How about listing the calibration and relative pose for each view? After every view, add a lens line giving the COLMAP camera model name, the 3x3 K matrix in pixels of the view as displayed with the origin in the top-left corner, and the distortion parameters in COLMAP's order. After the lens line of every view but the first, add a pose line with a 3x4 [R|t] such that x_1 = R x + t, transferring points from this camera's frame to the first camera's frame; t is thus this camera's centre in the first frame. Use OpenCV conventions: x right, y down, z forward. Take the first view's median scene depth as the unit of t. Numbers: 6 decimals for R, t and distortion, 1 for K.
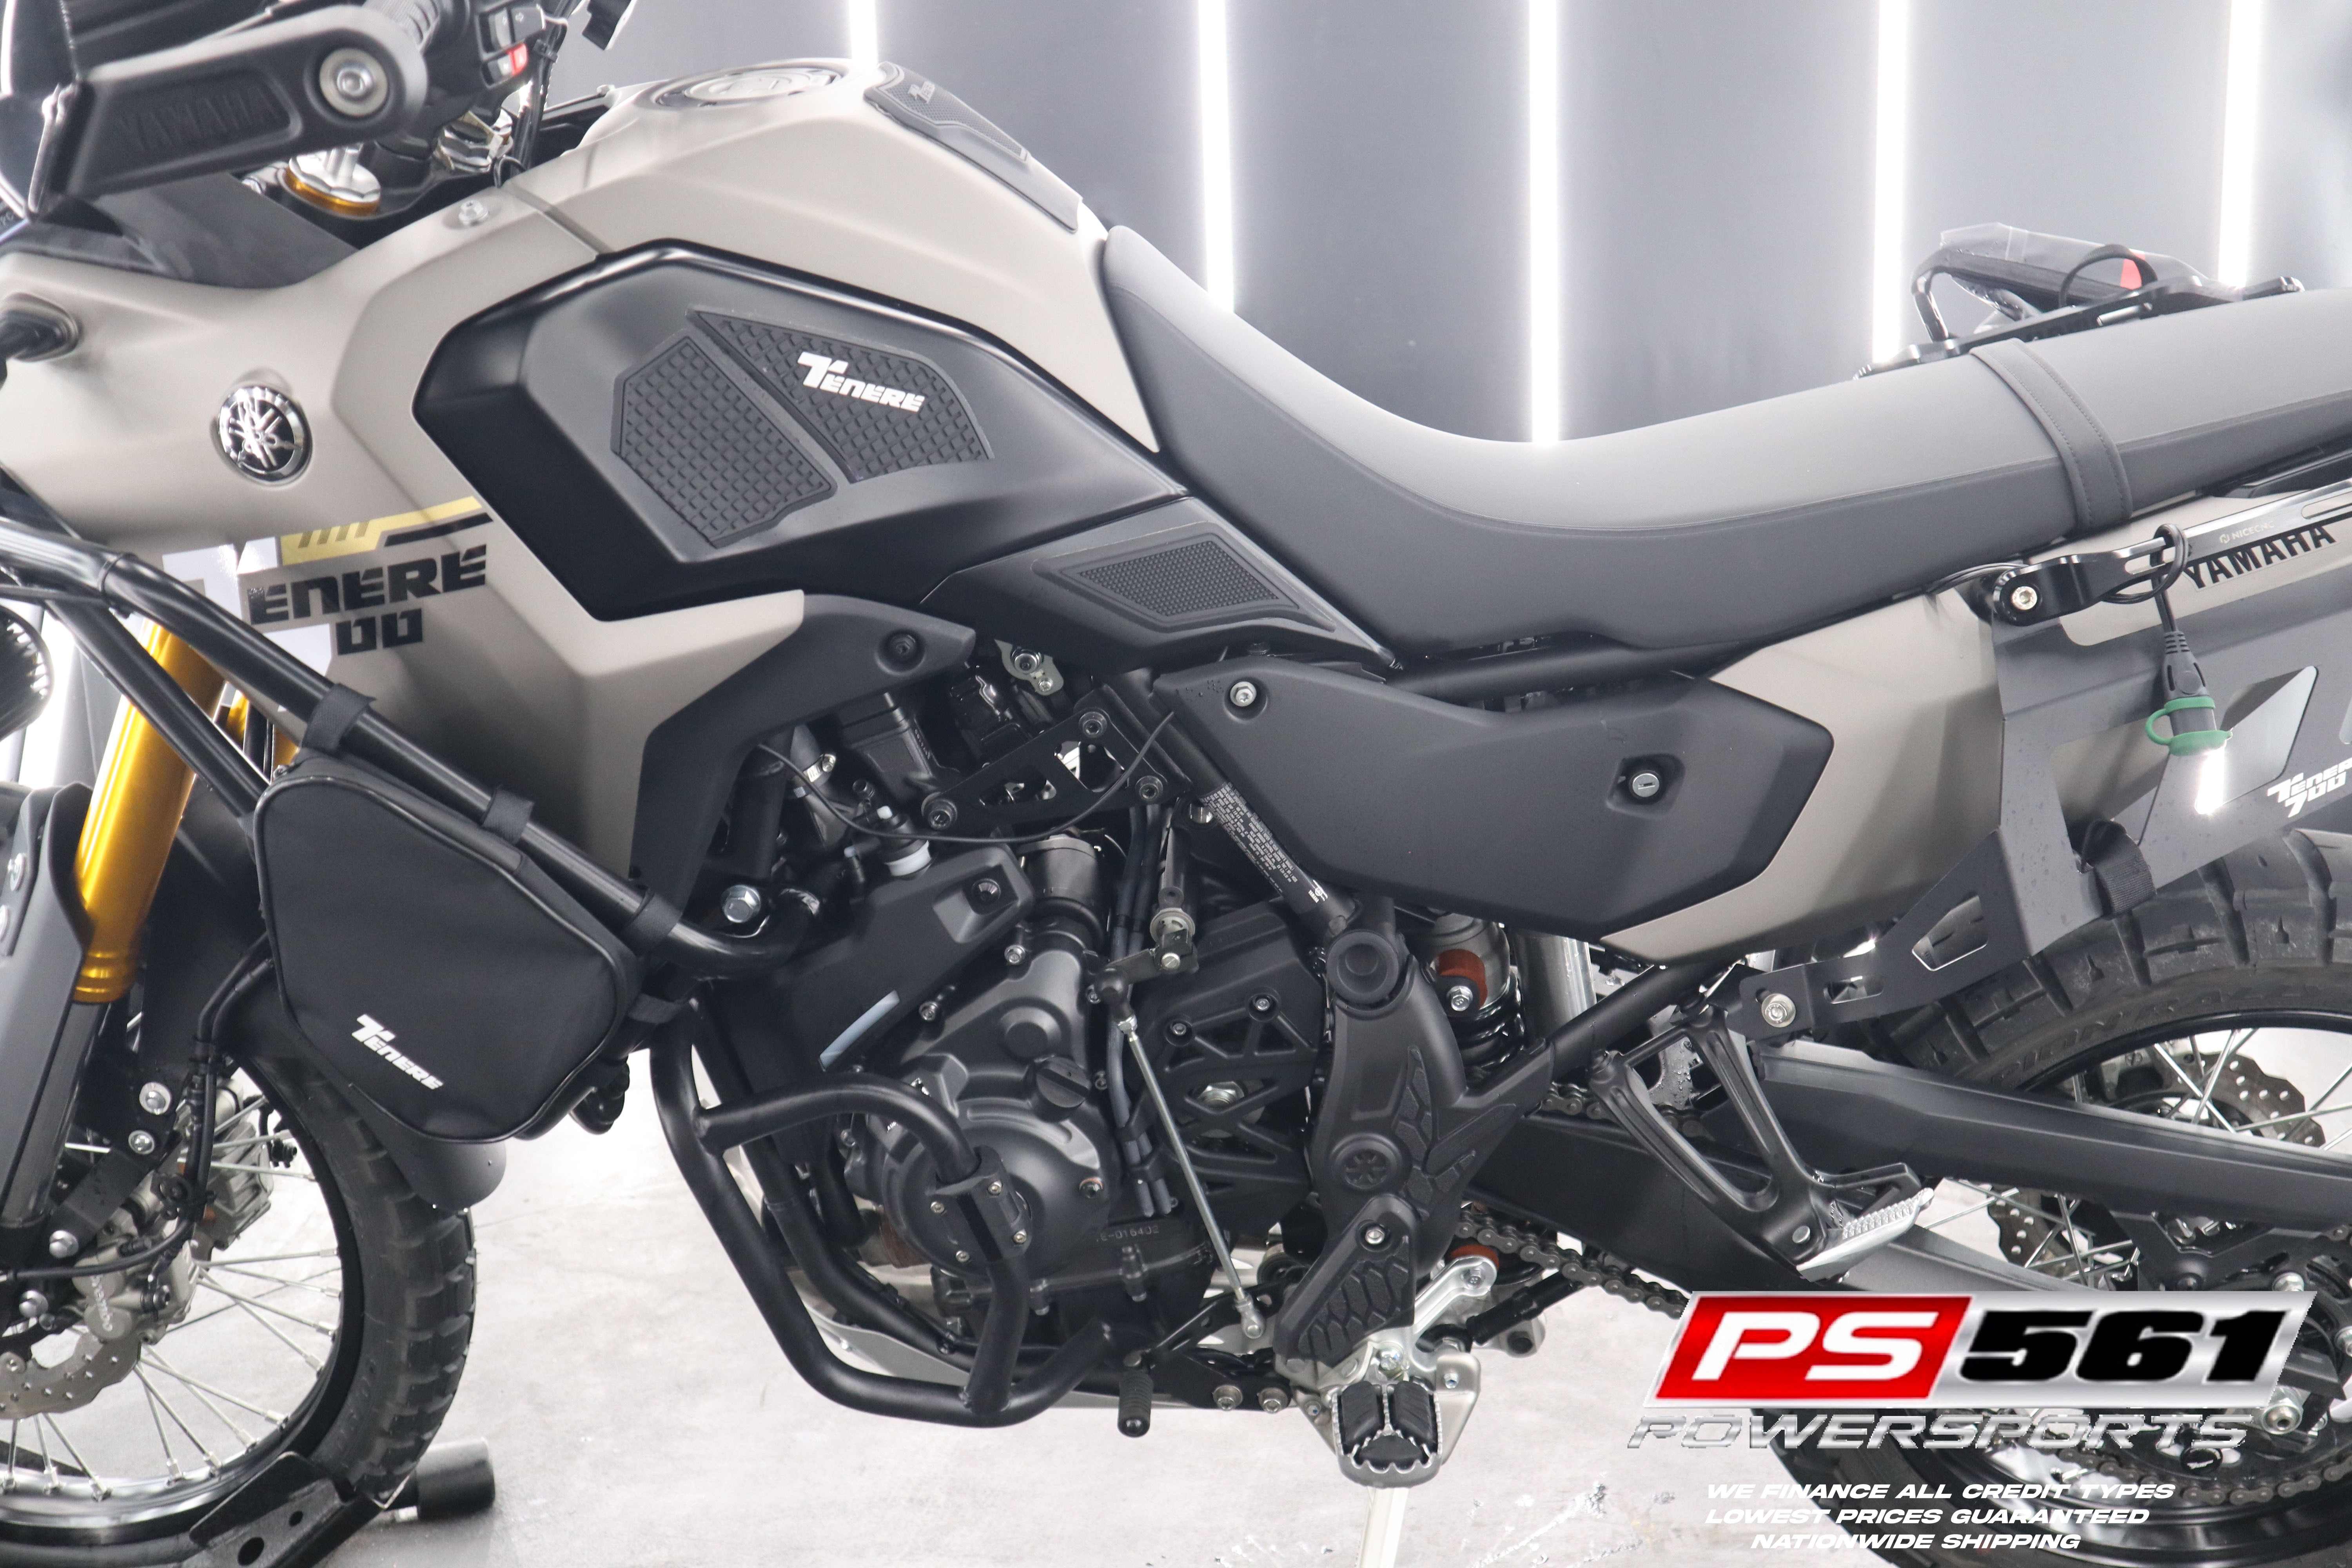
lens RADIAL K [[2413.3, 0, 1178.1], [0, 2413.3, 797.1], [0, 0, 1]] dist [-0.000633, 0.000000]
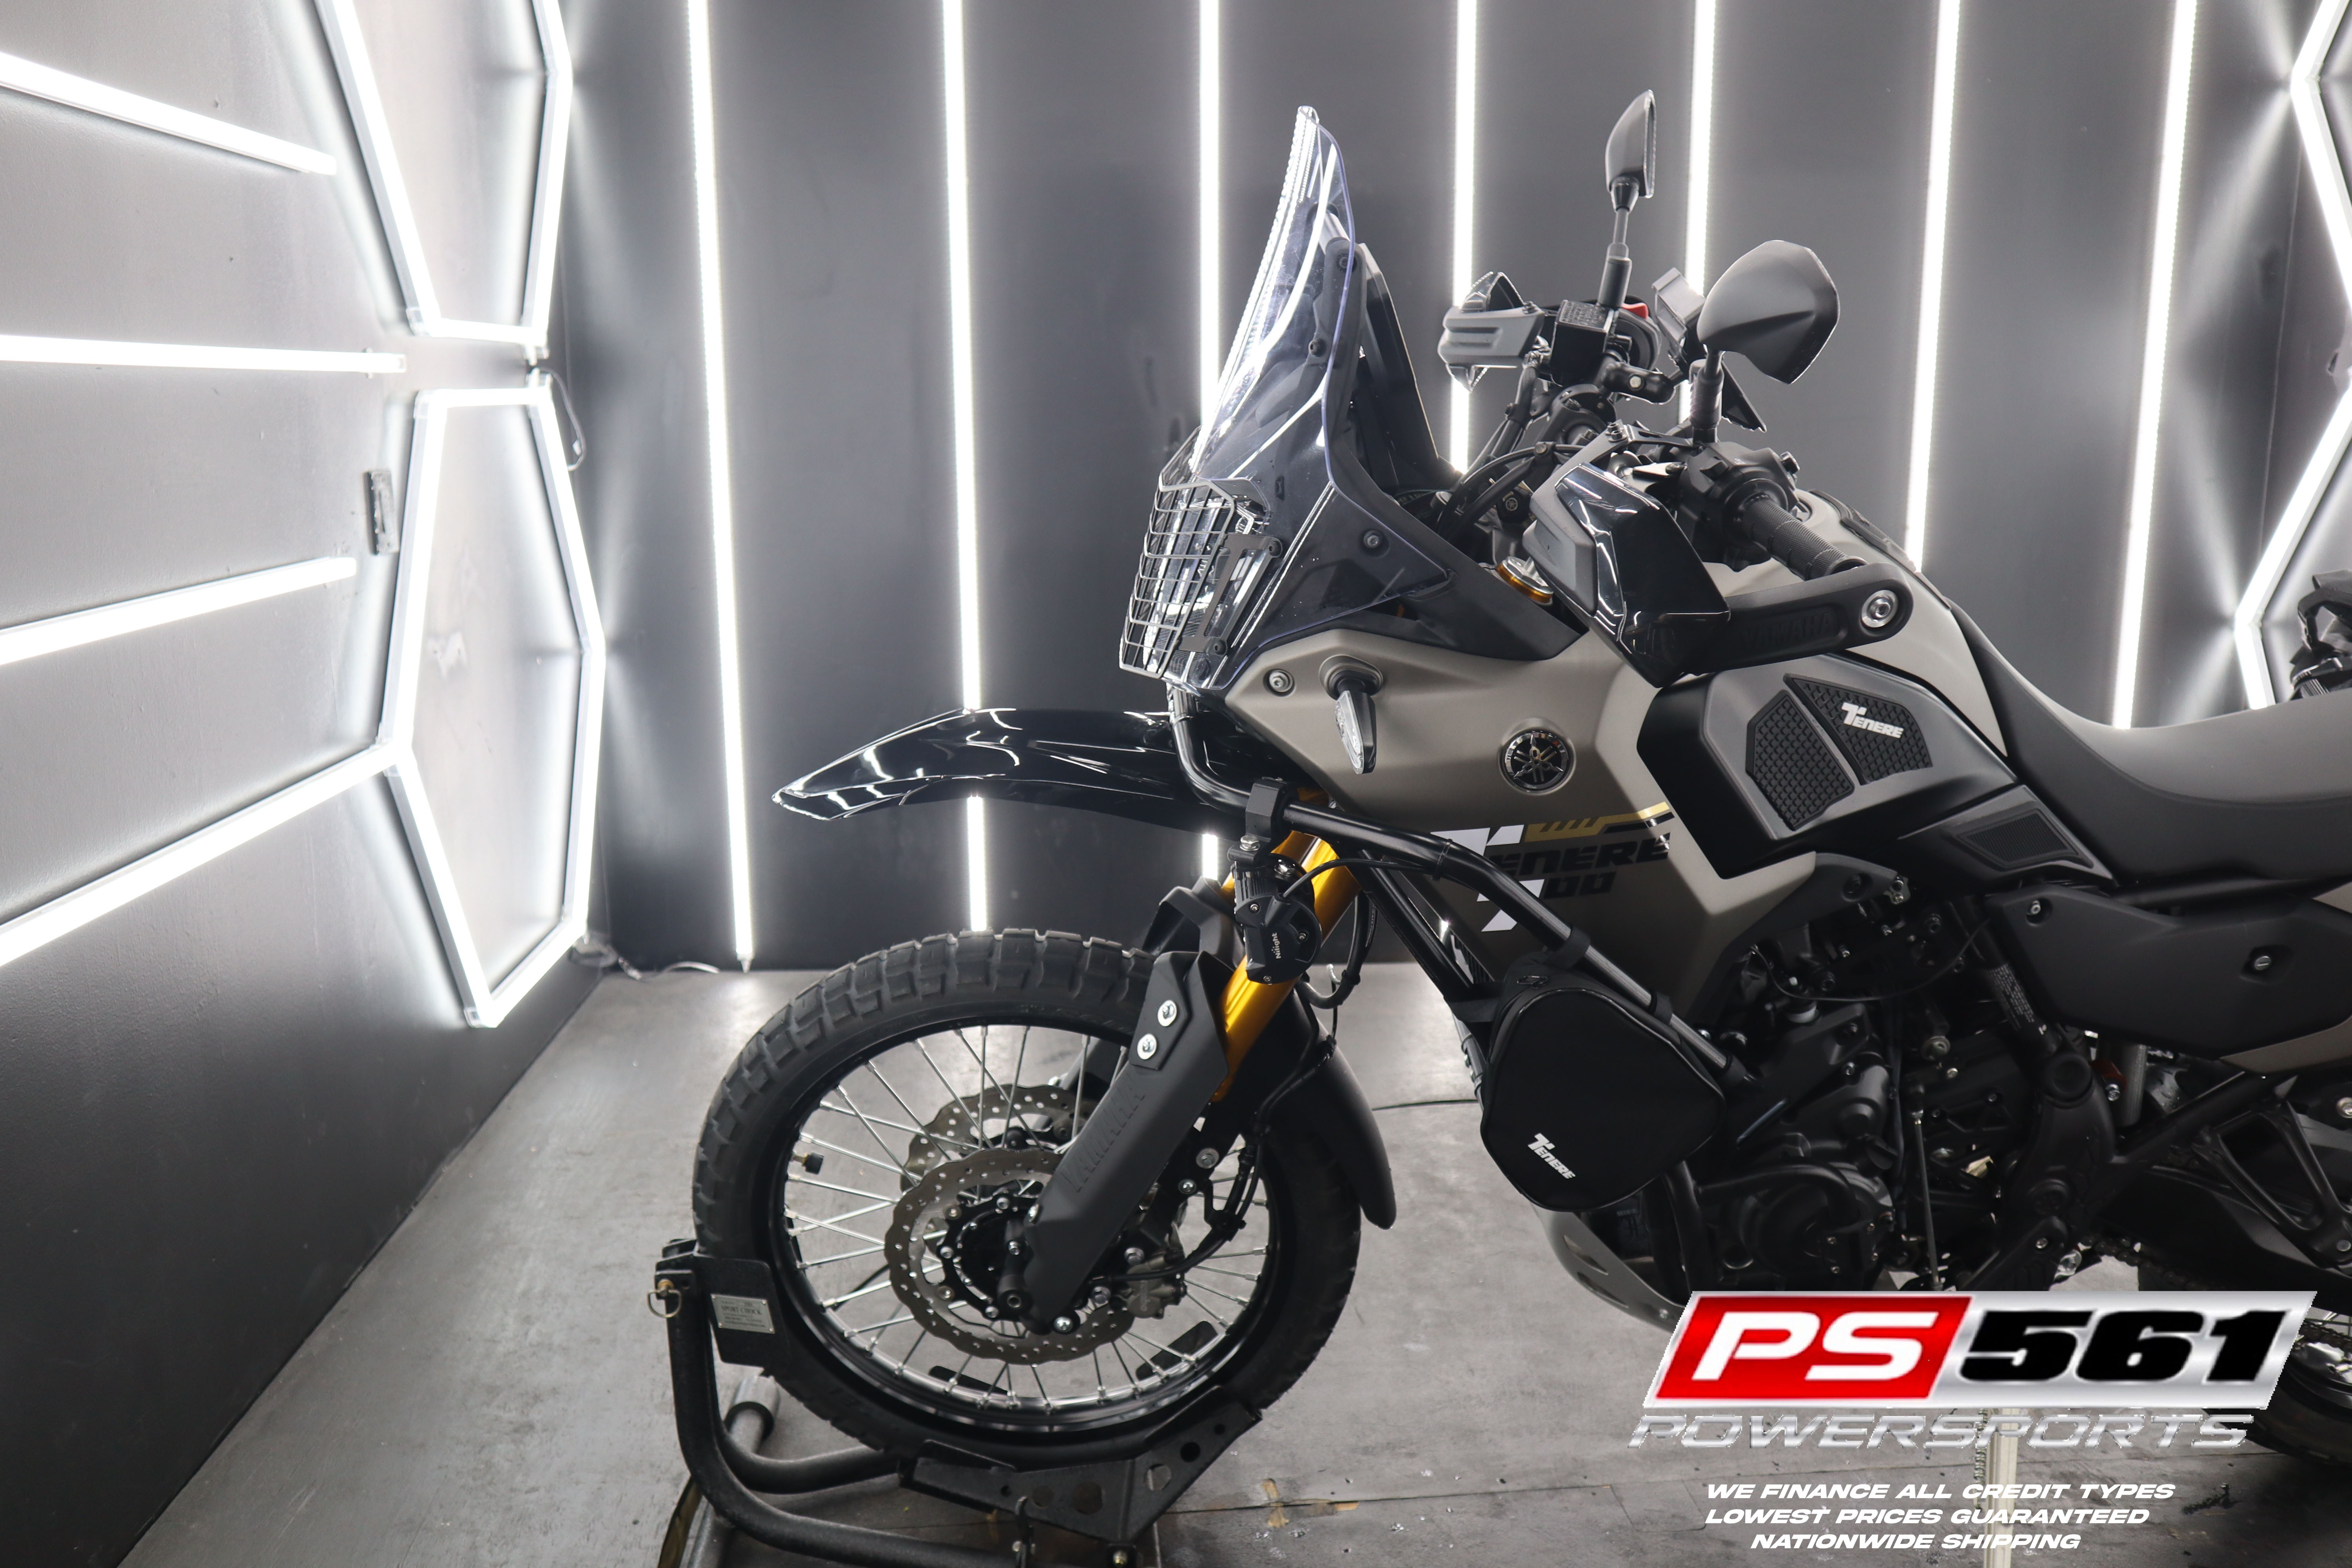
lens RADIAL K [[1853.0, 0, 1151.5], [0, 1853.0, 796.2], [0, 0, 1]] dist [-0.085376, 0.055263]
pose [[0.996965, 0.009397, 0.077279, -0.609385], [-0.010988, 0.999736, 0.020193, -0.127972], [-0.077069, -0.020981, 0.996805, -0.111729]]
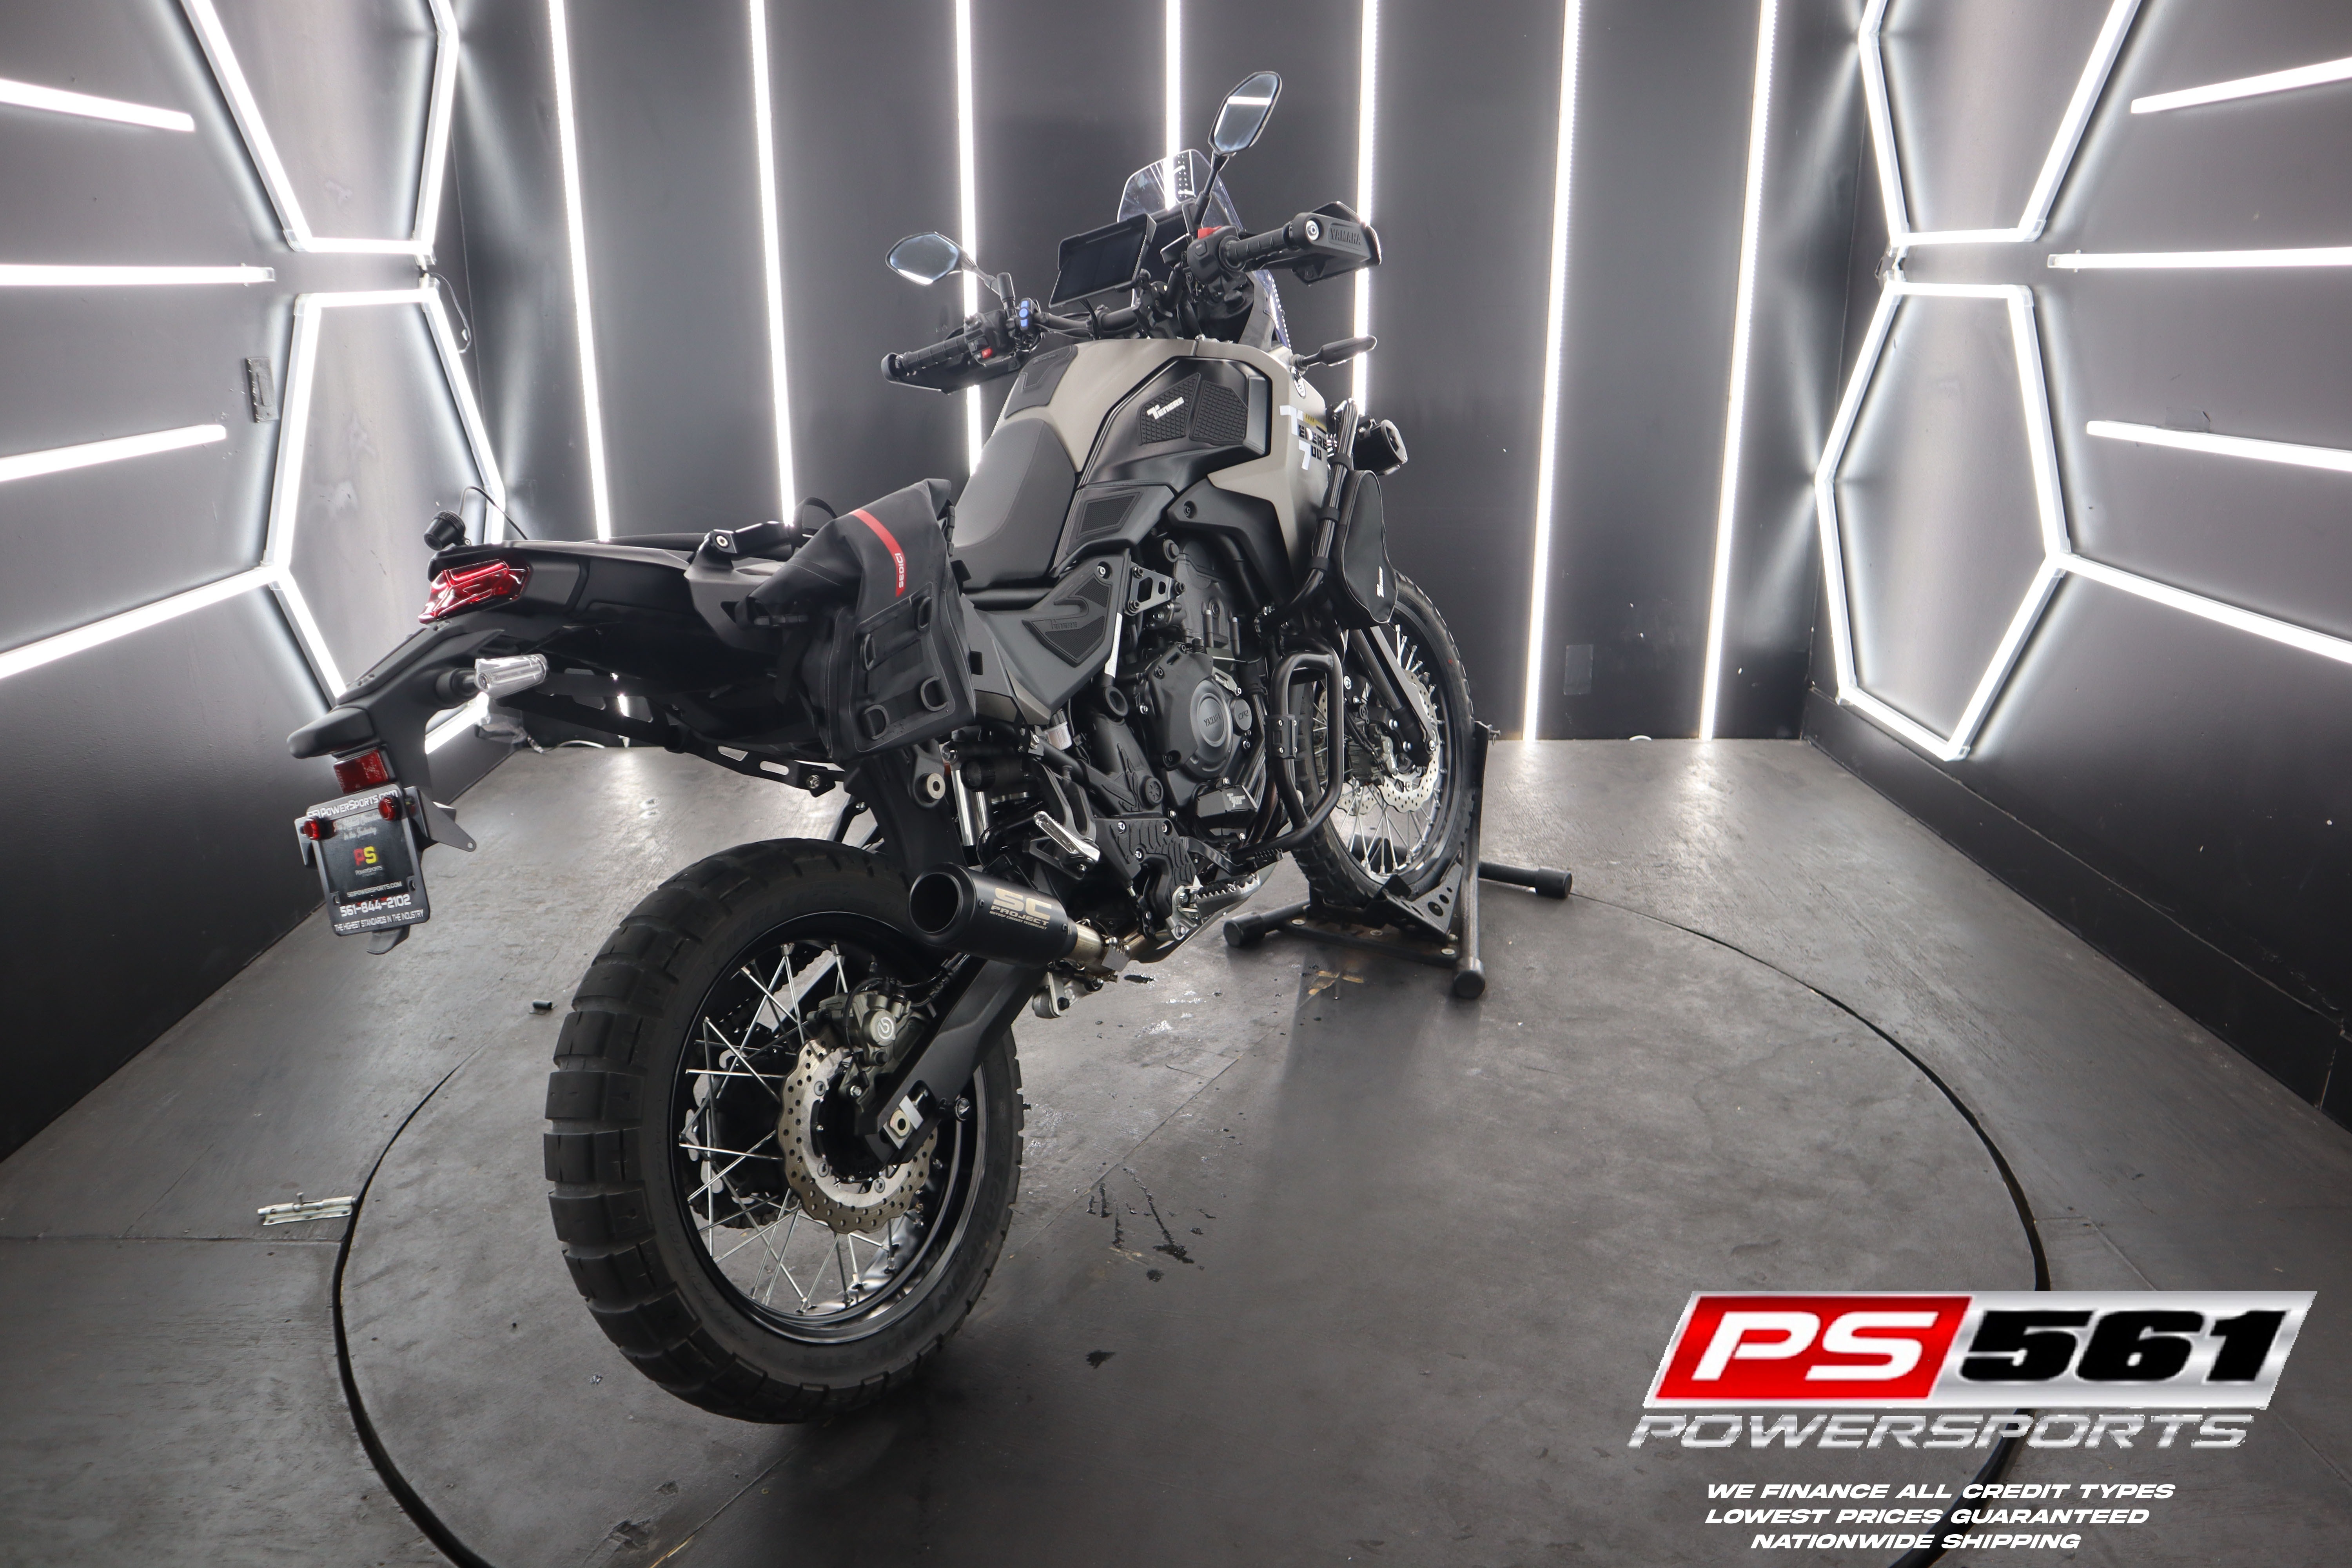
lens RADIAL K [[1573.3, 0, 1163.8], [0, 1573.3, 800.9], [0, 0, 1]] dist [-0.131739, 0.065981]
pose [[0.997695, 0.009816, 0.067140, -0.156016], [-0.018458, 0.991429, 0.129333, -0.105745], [-0.065295, -0.130274, 0.989326, -0.346640]]
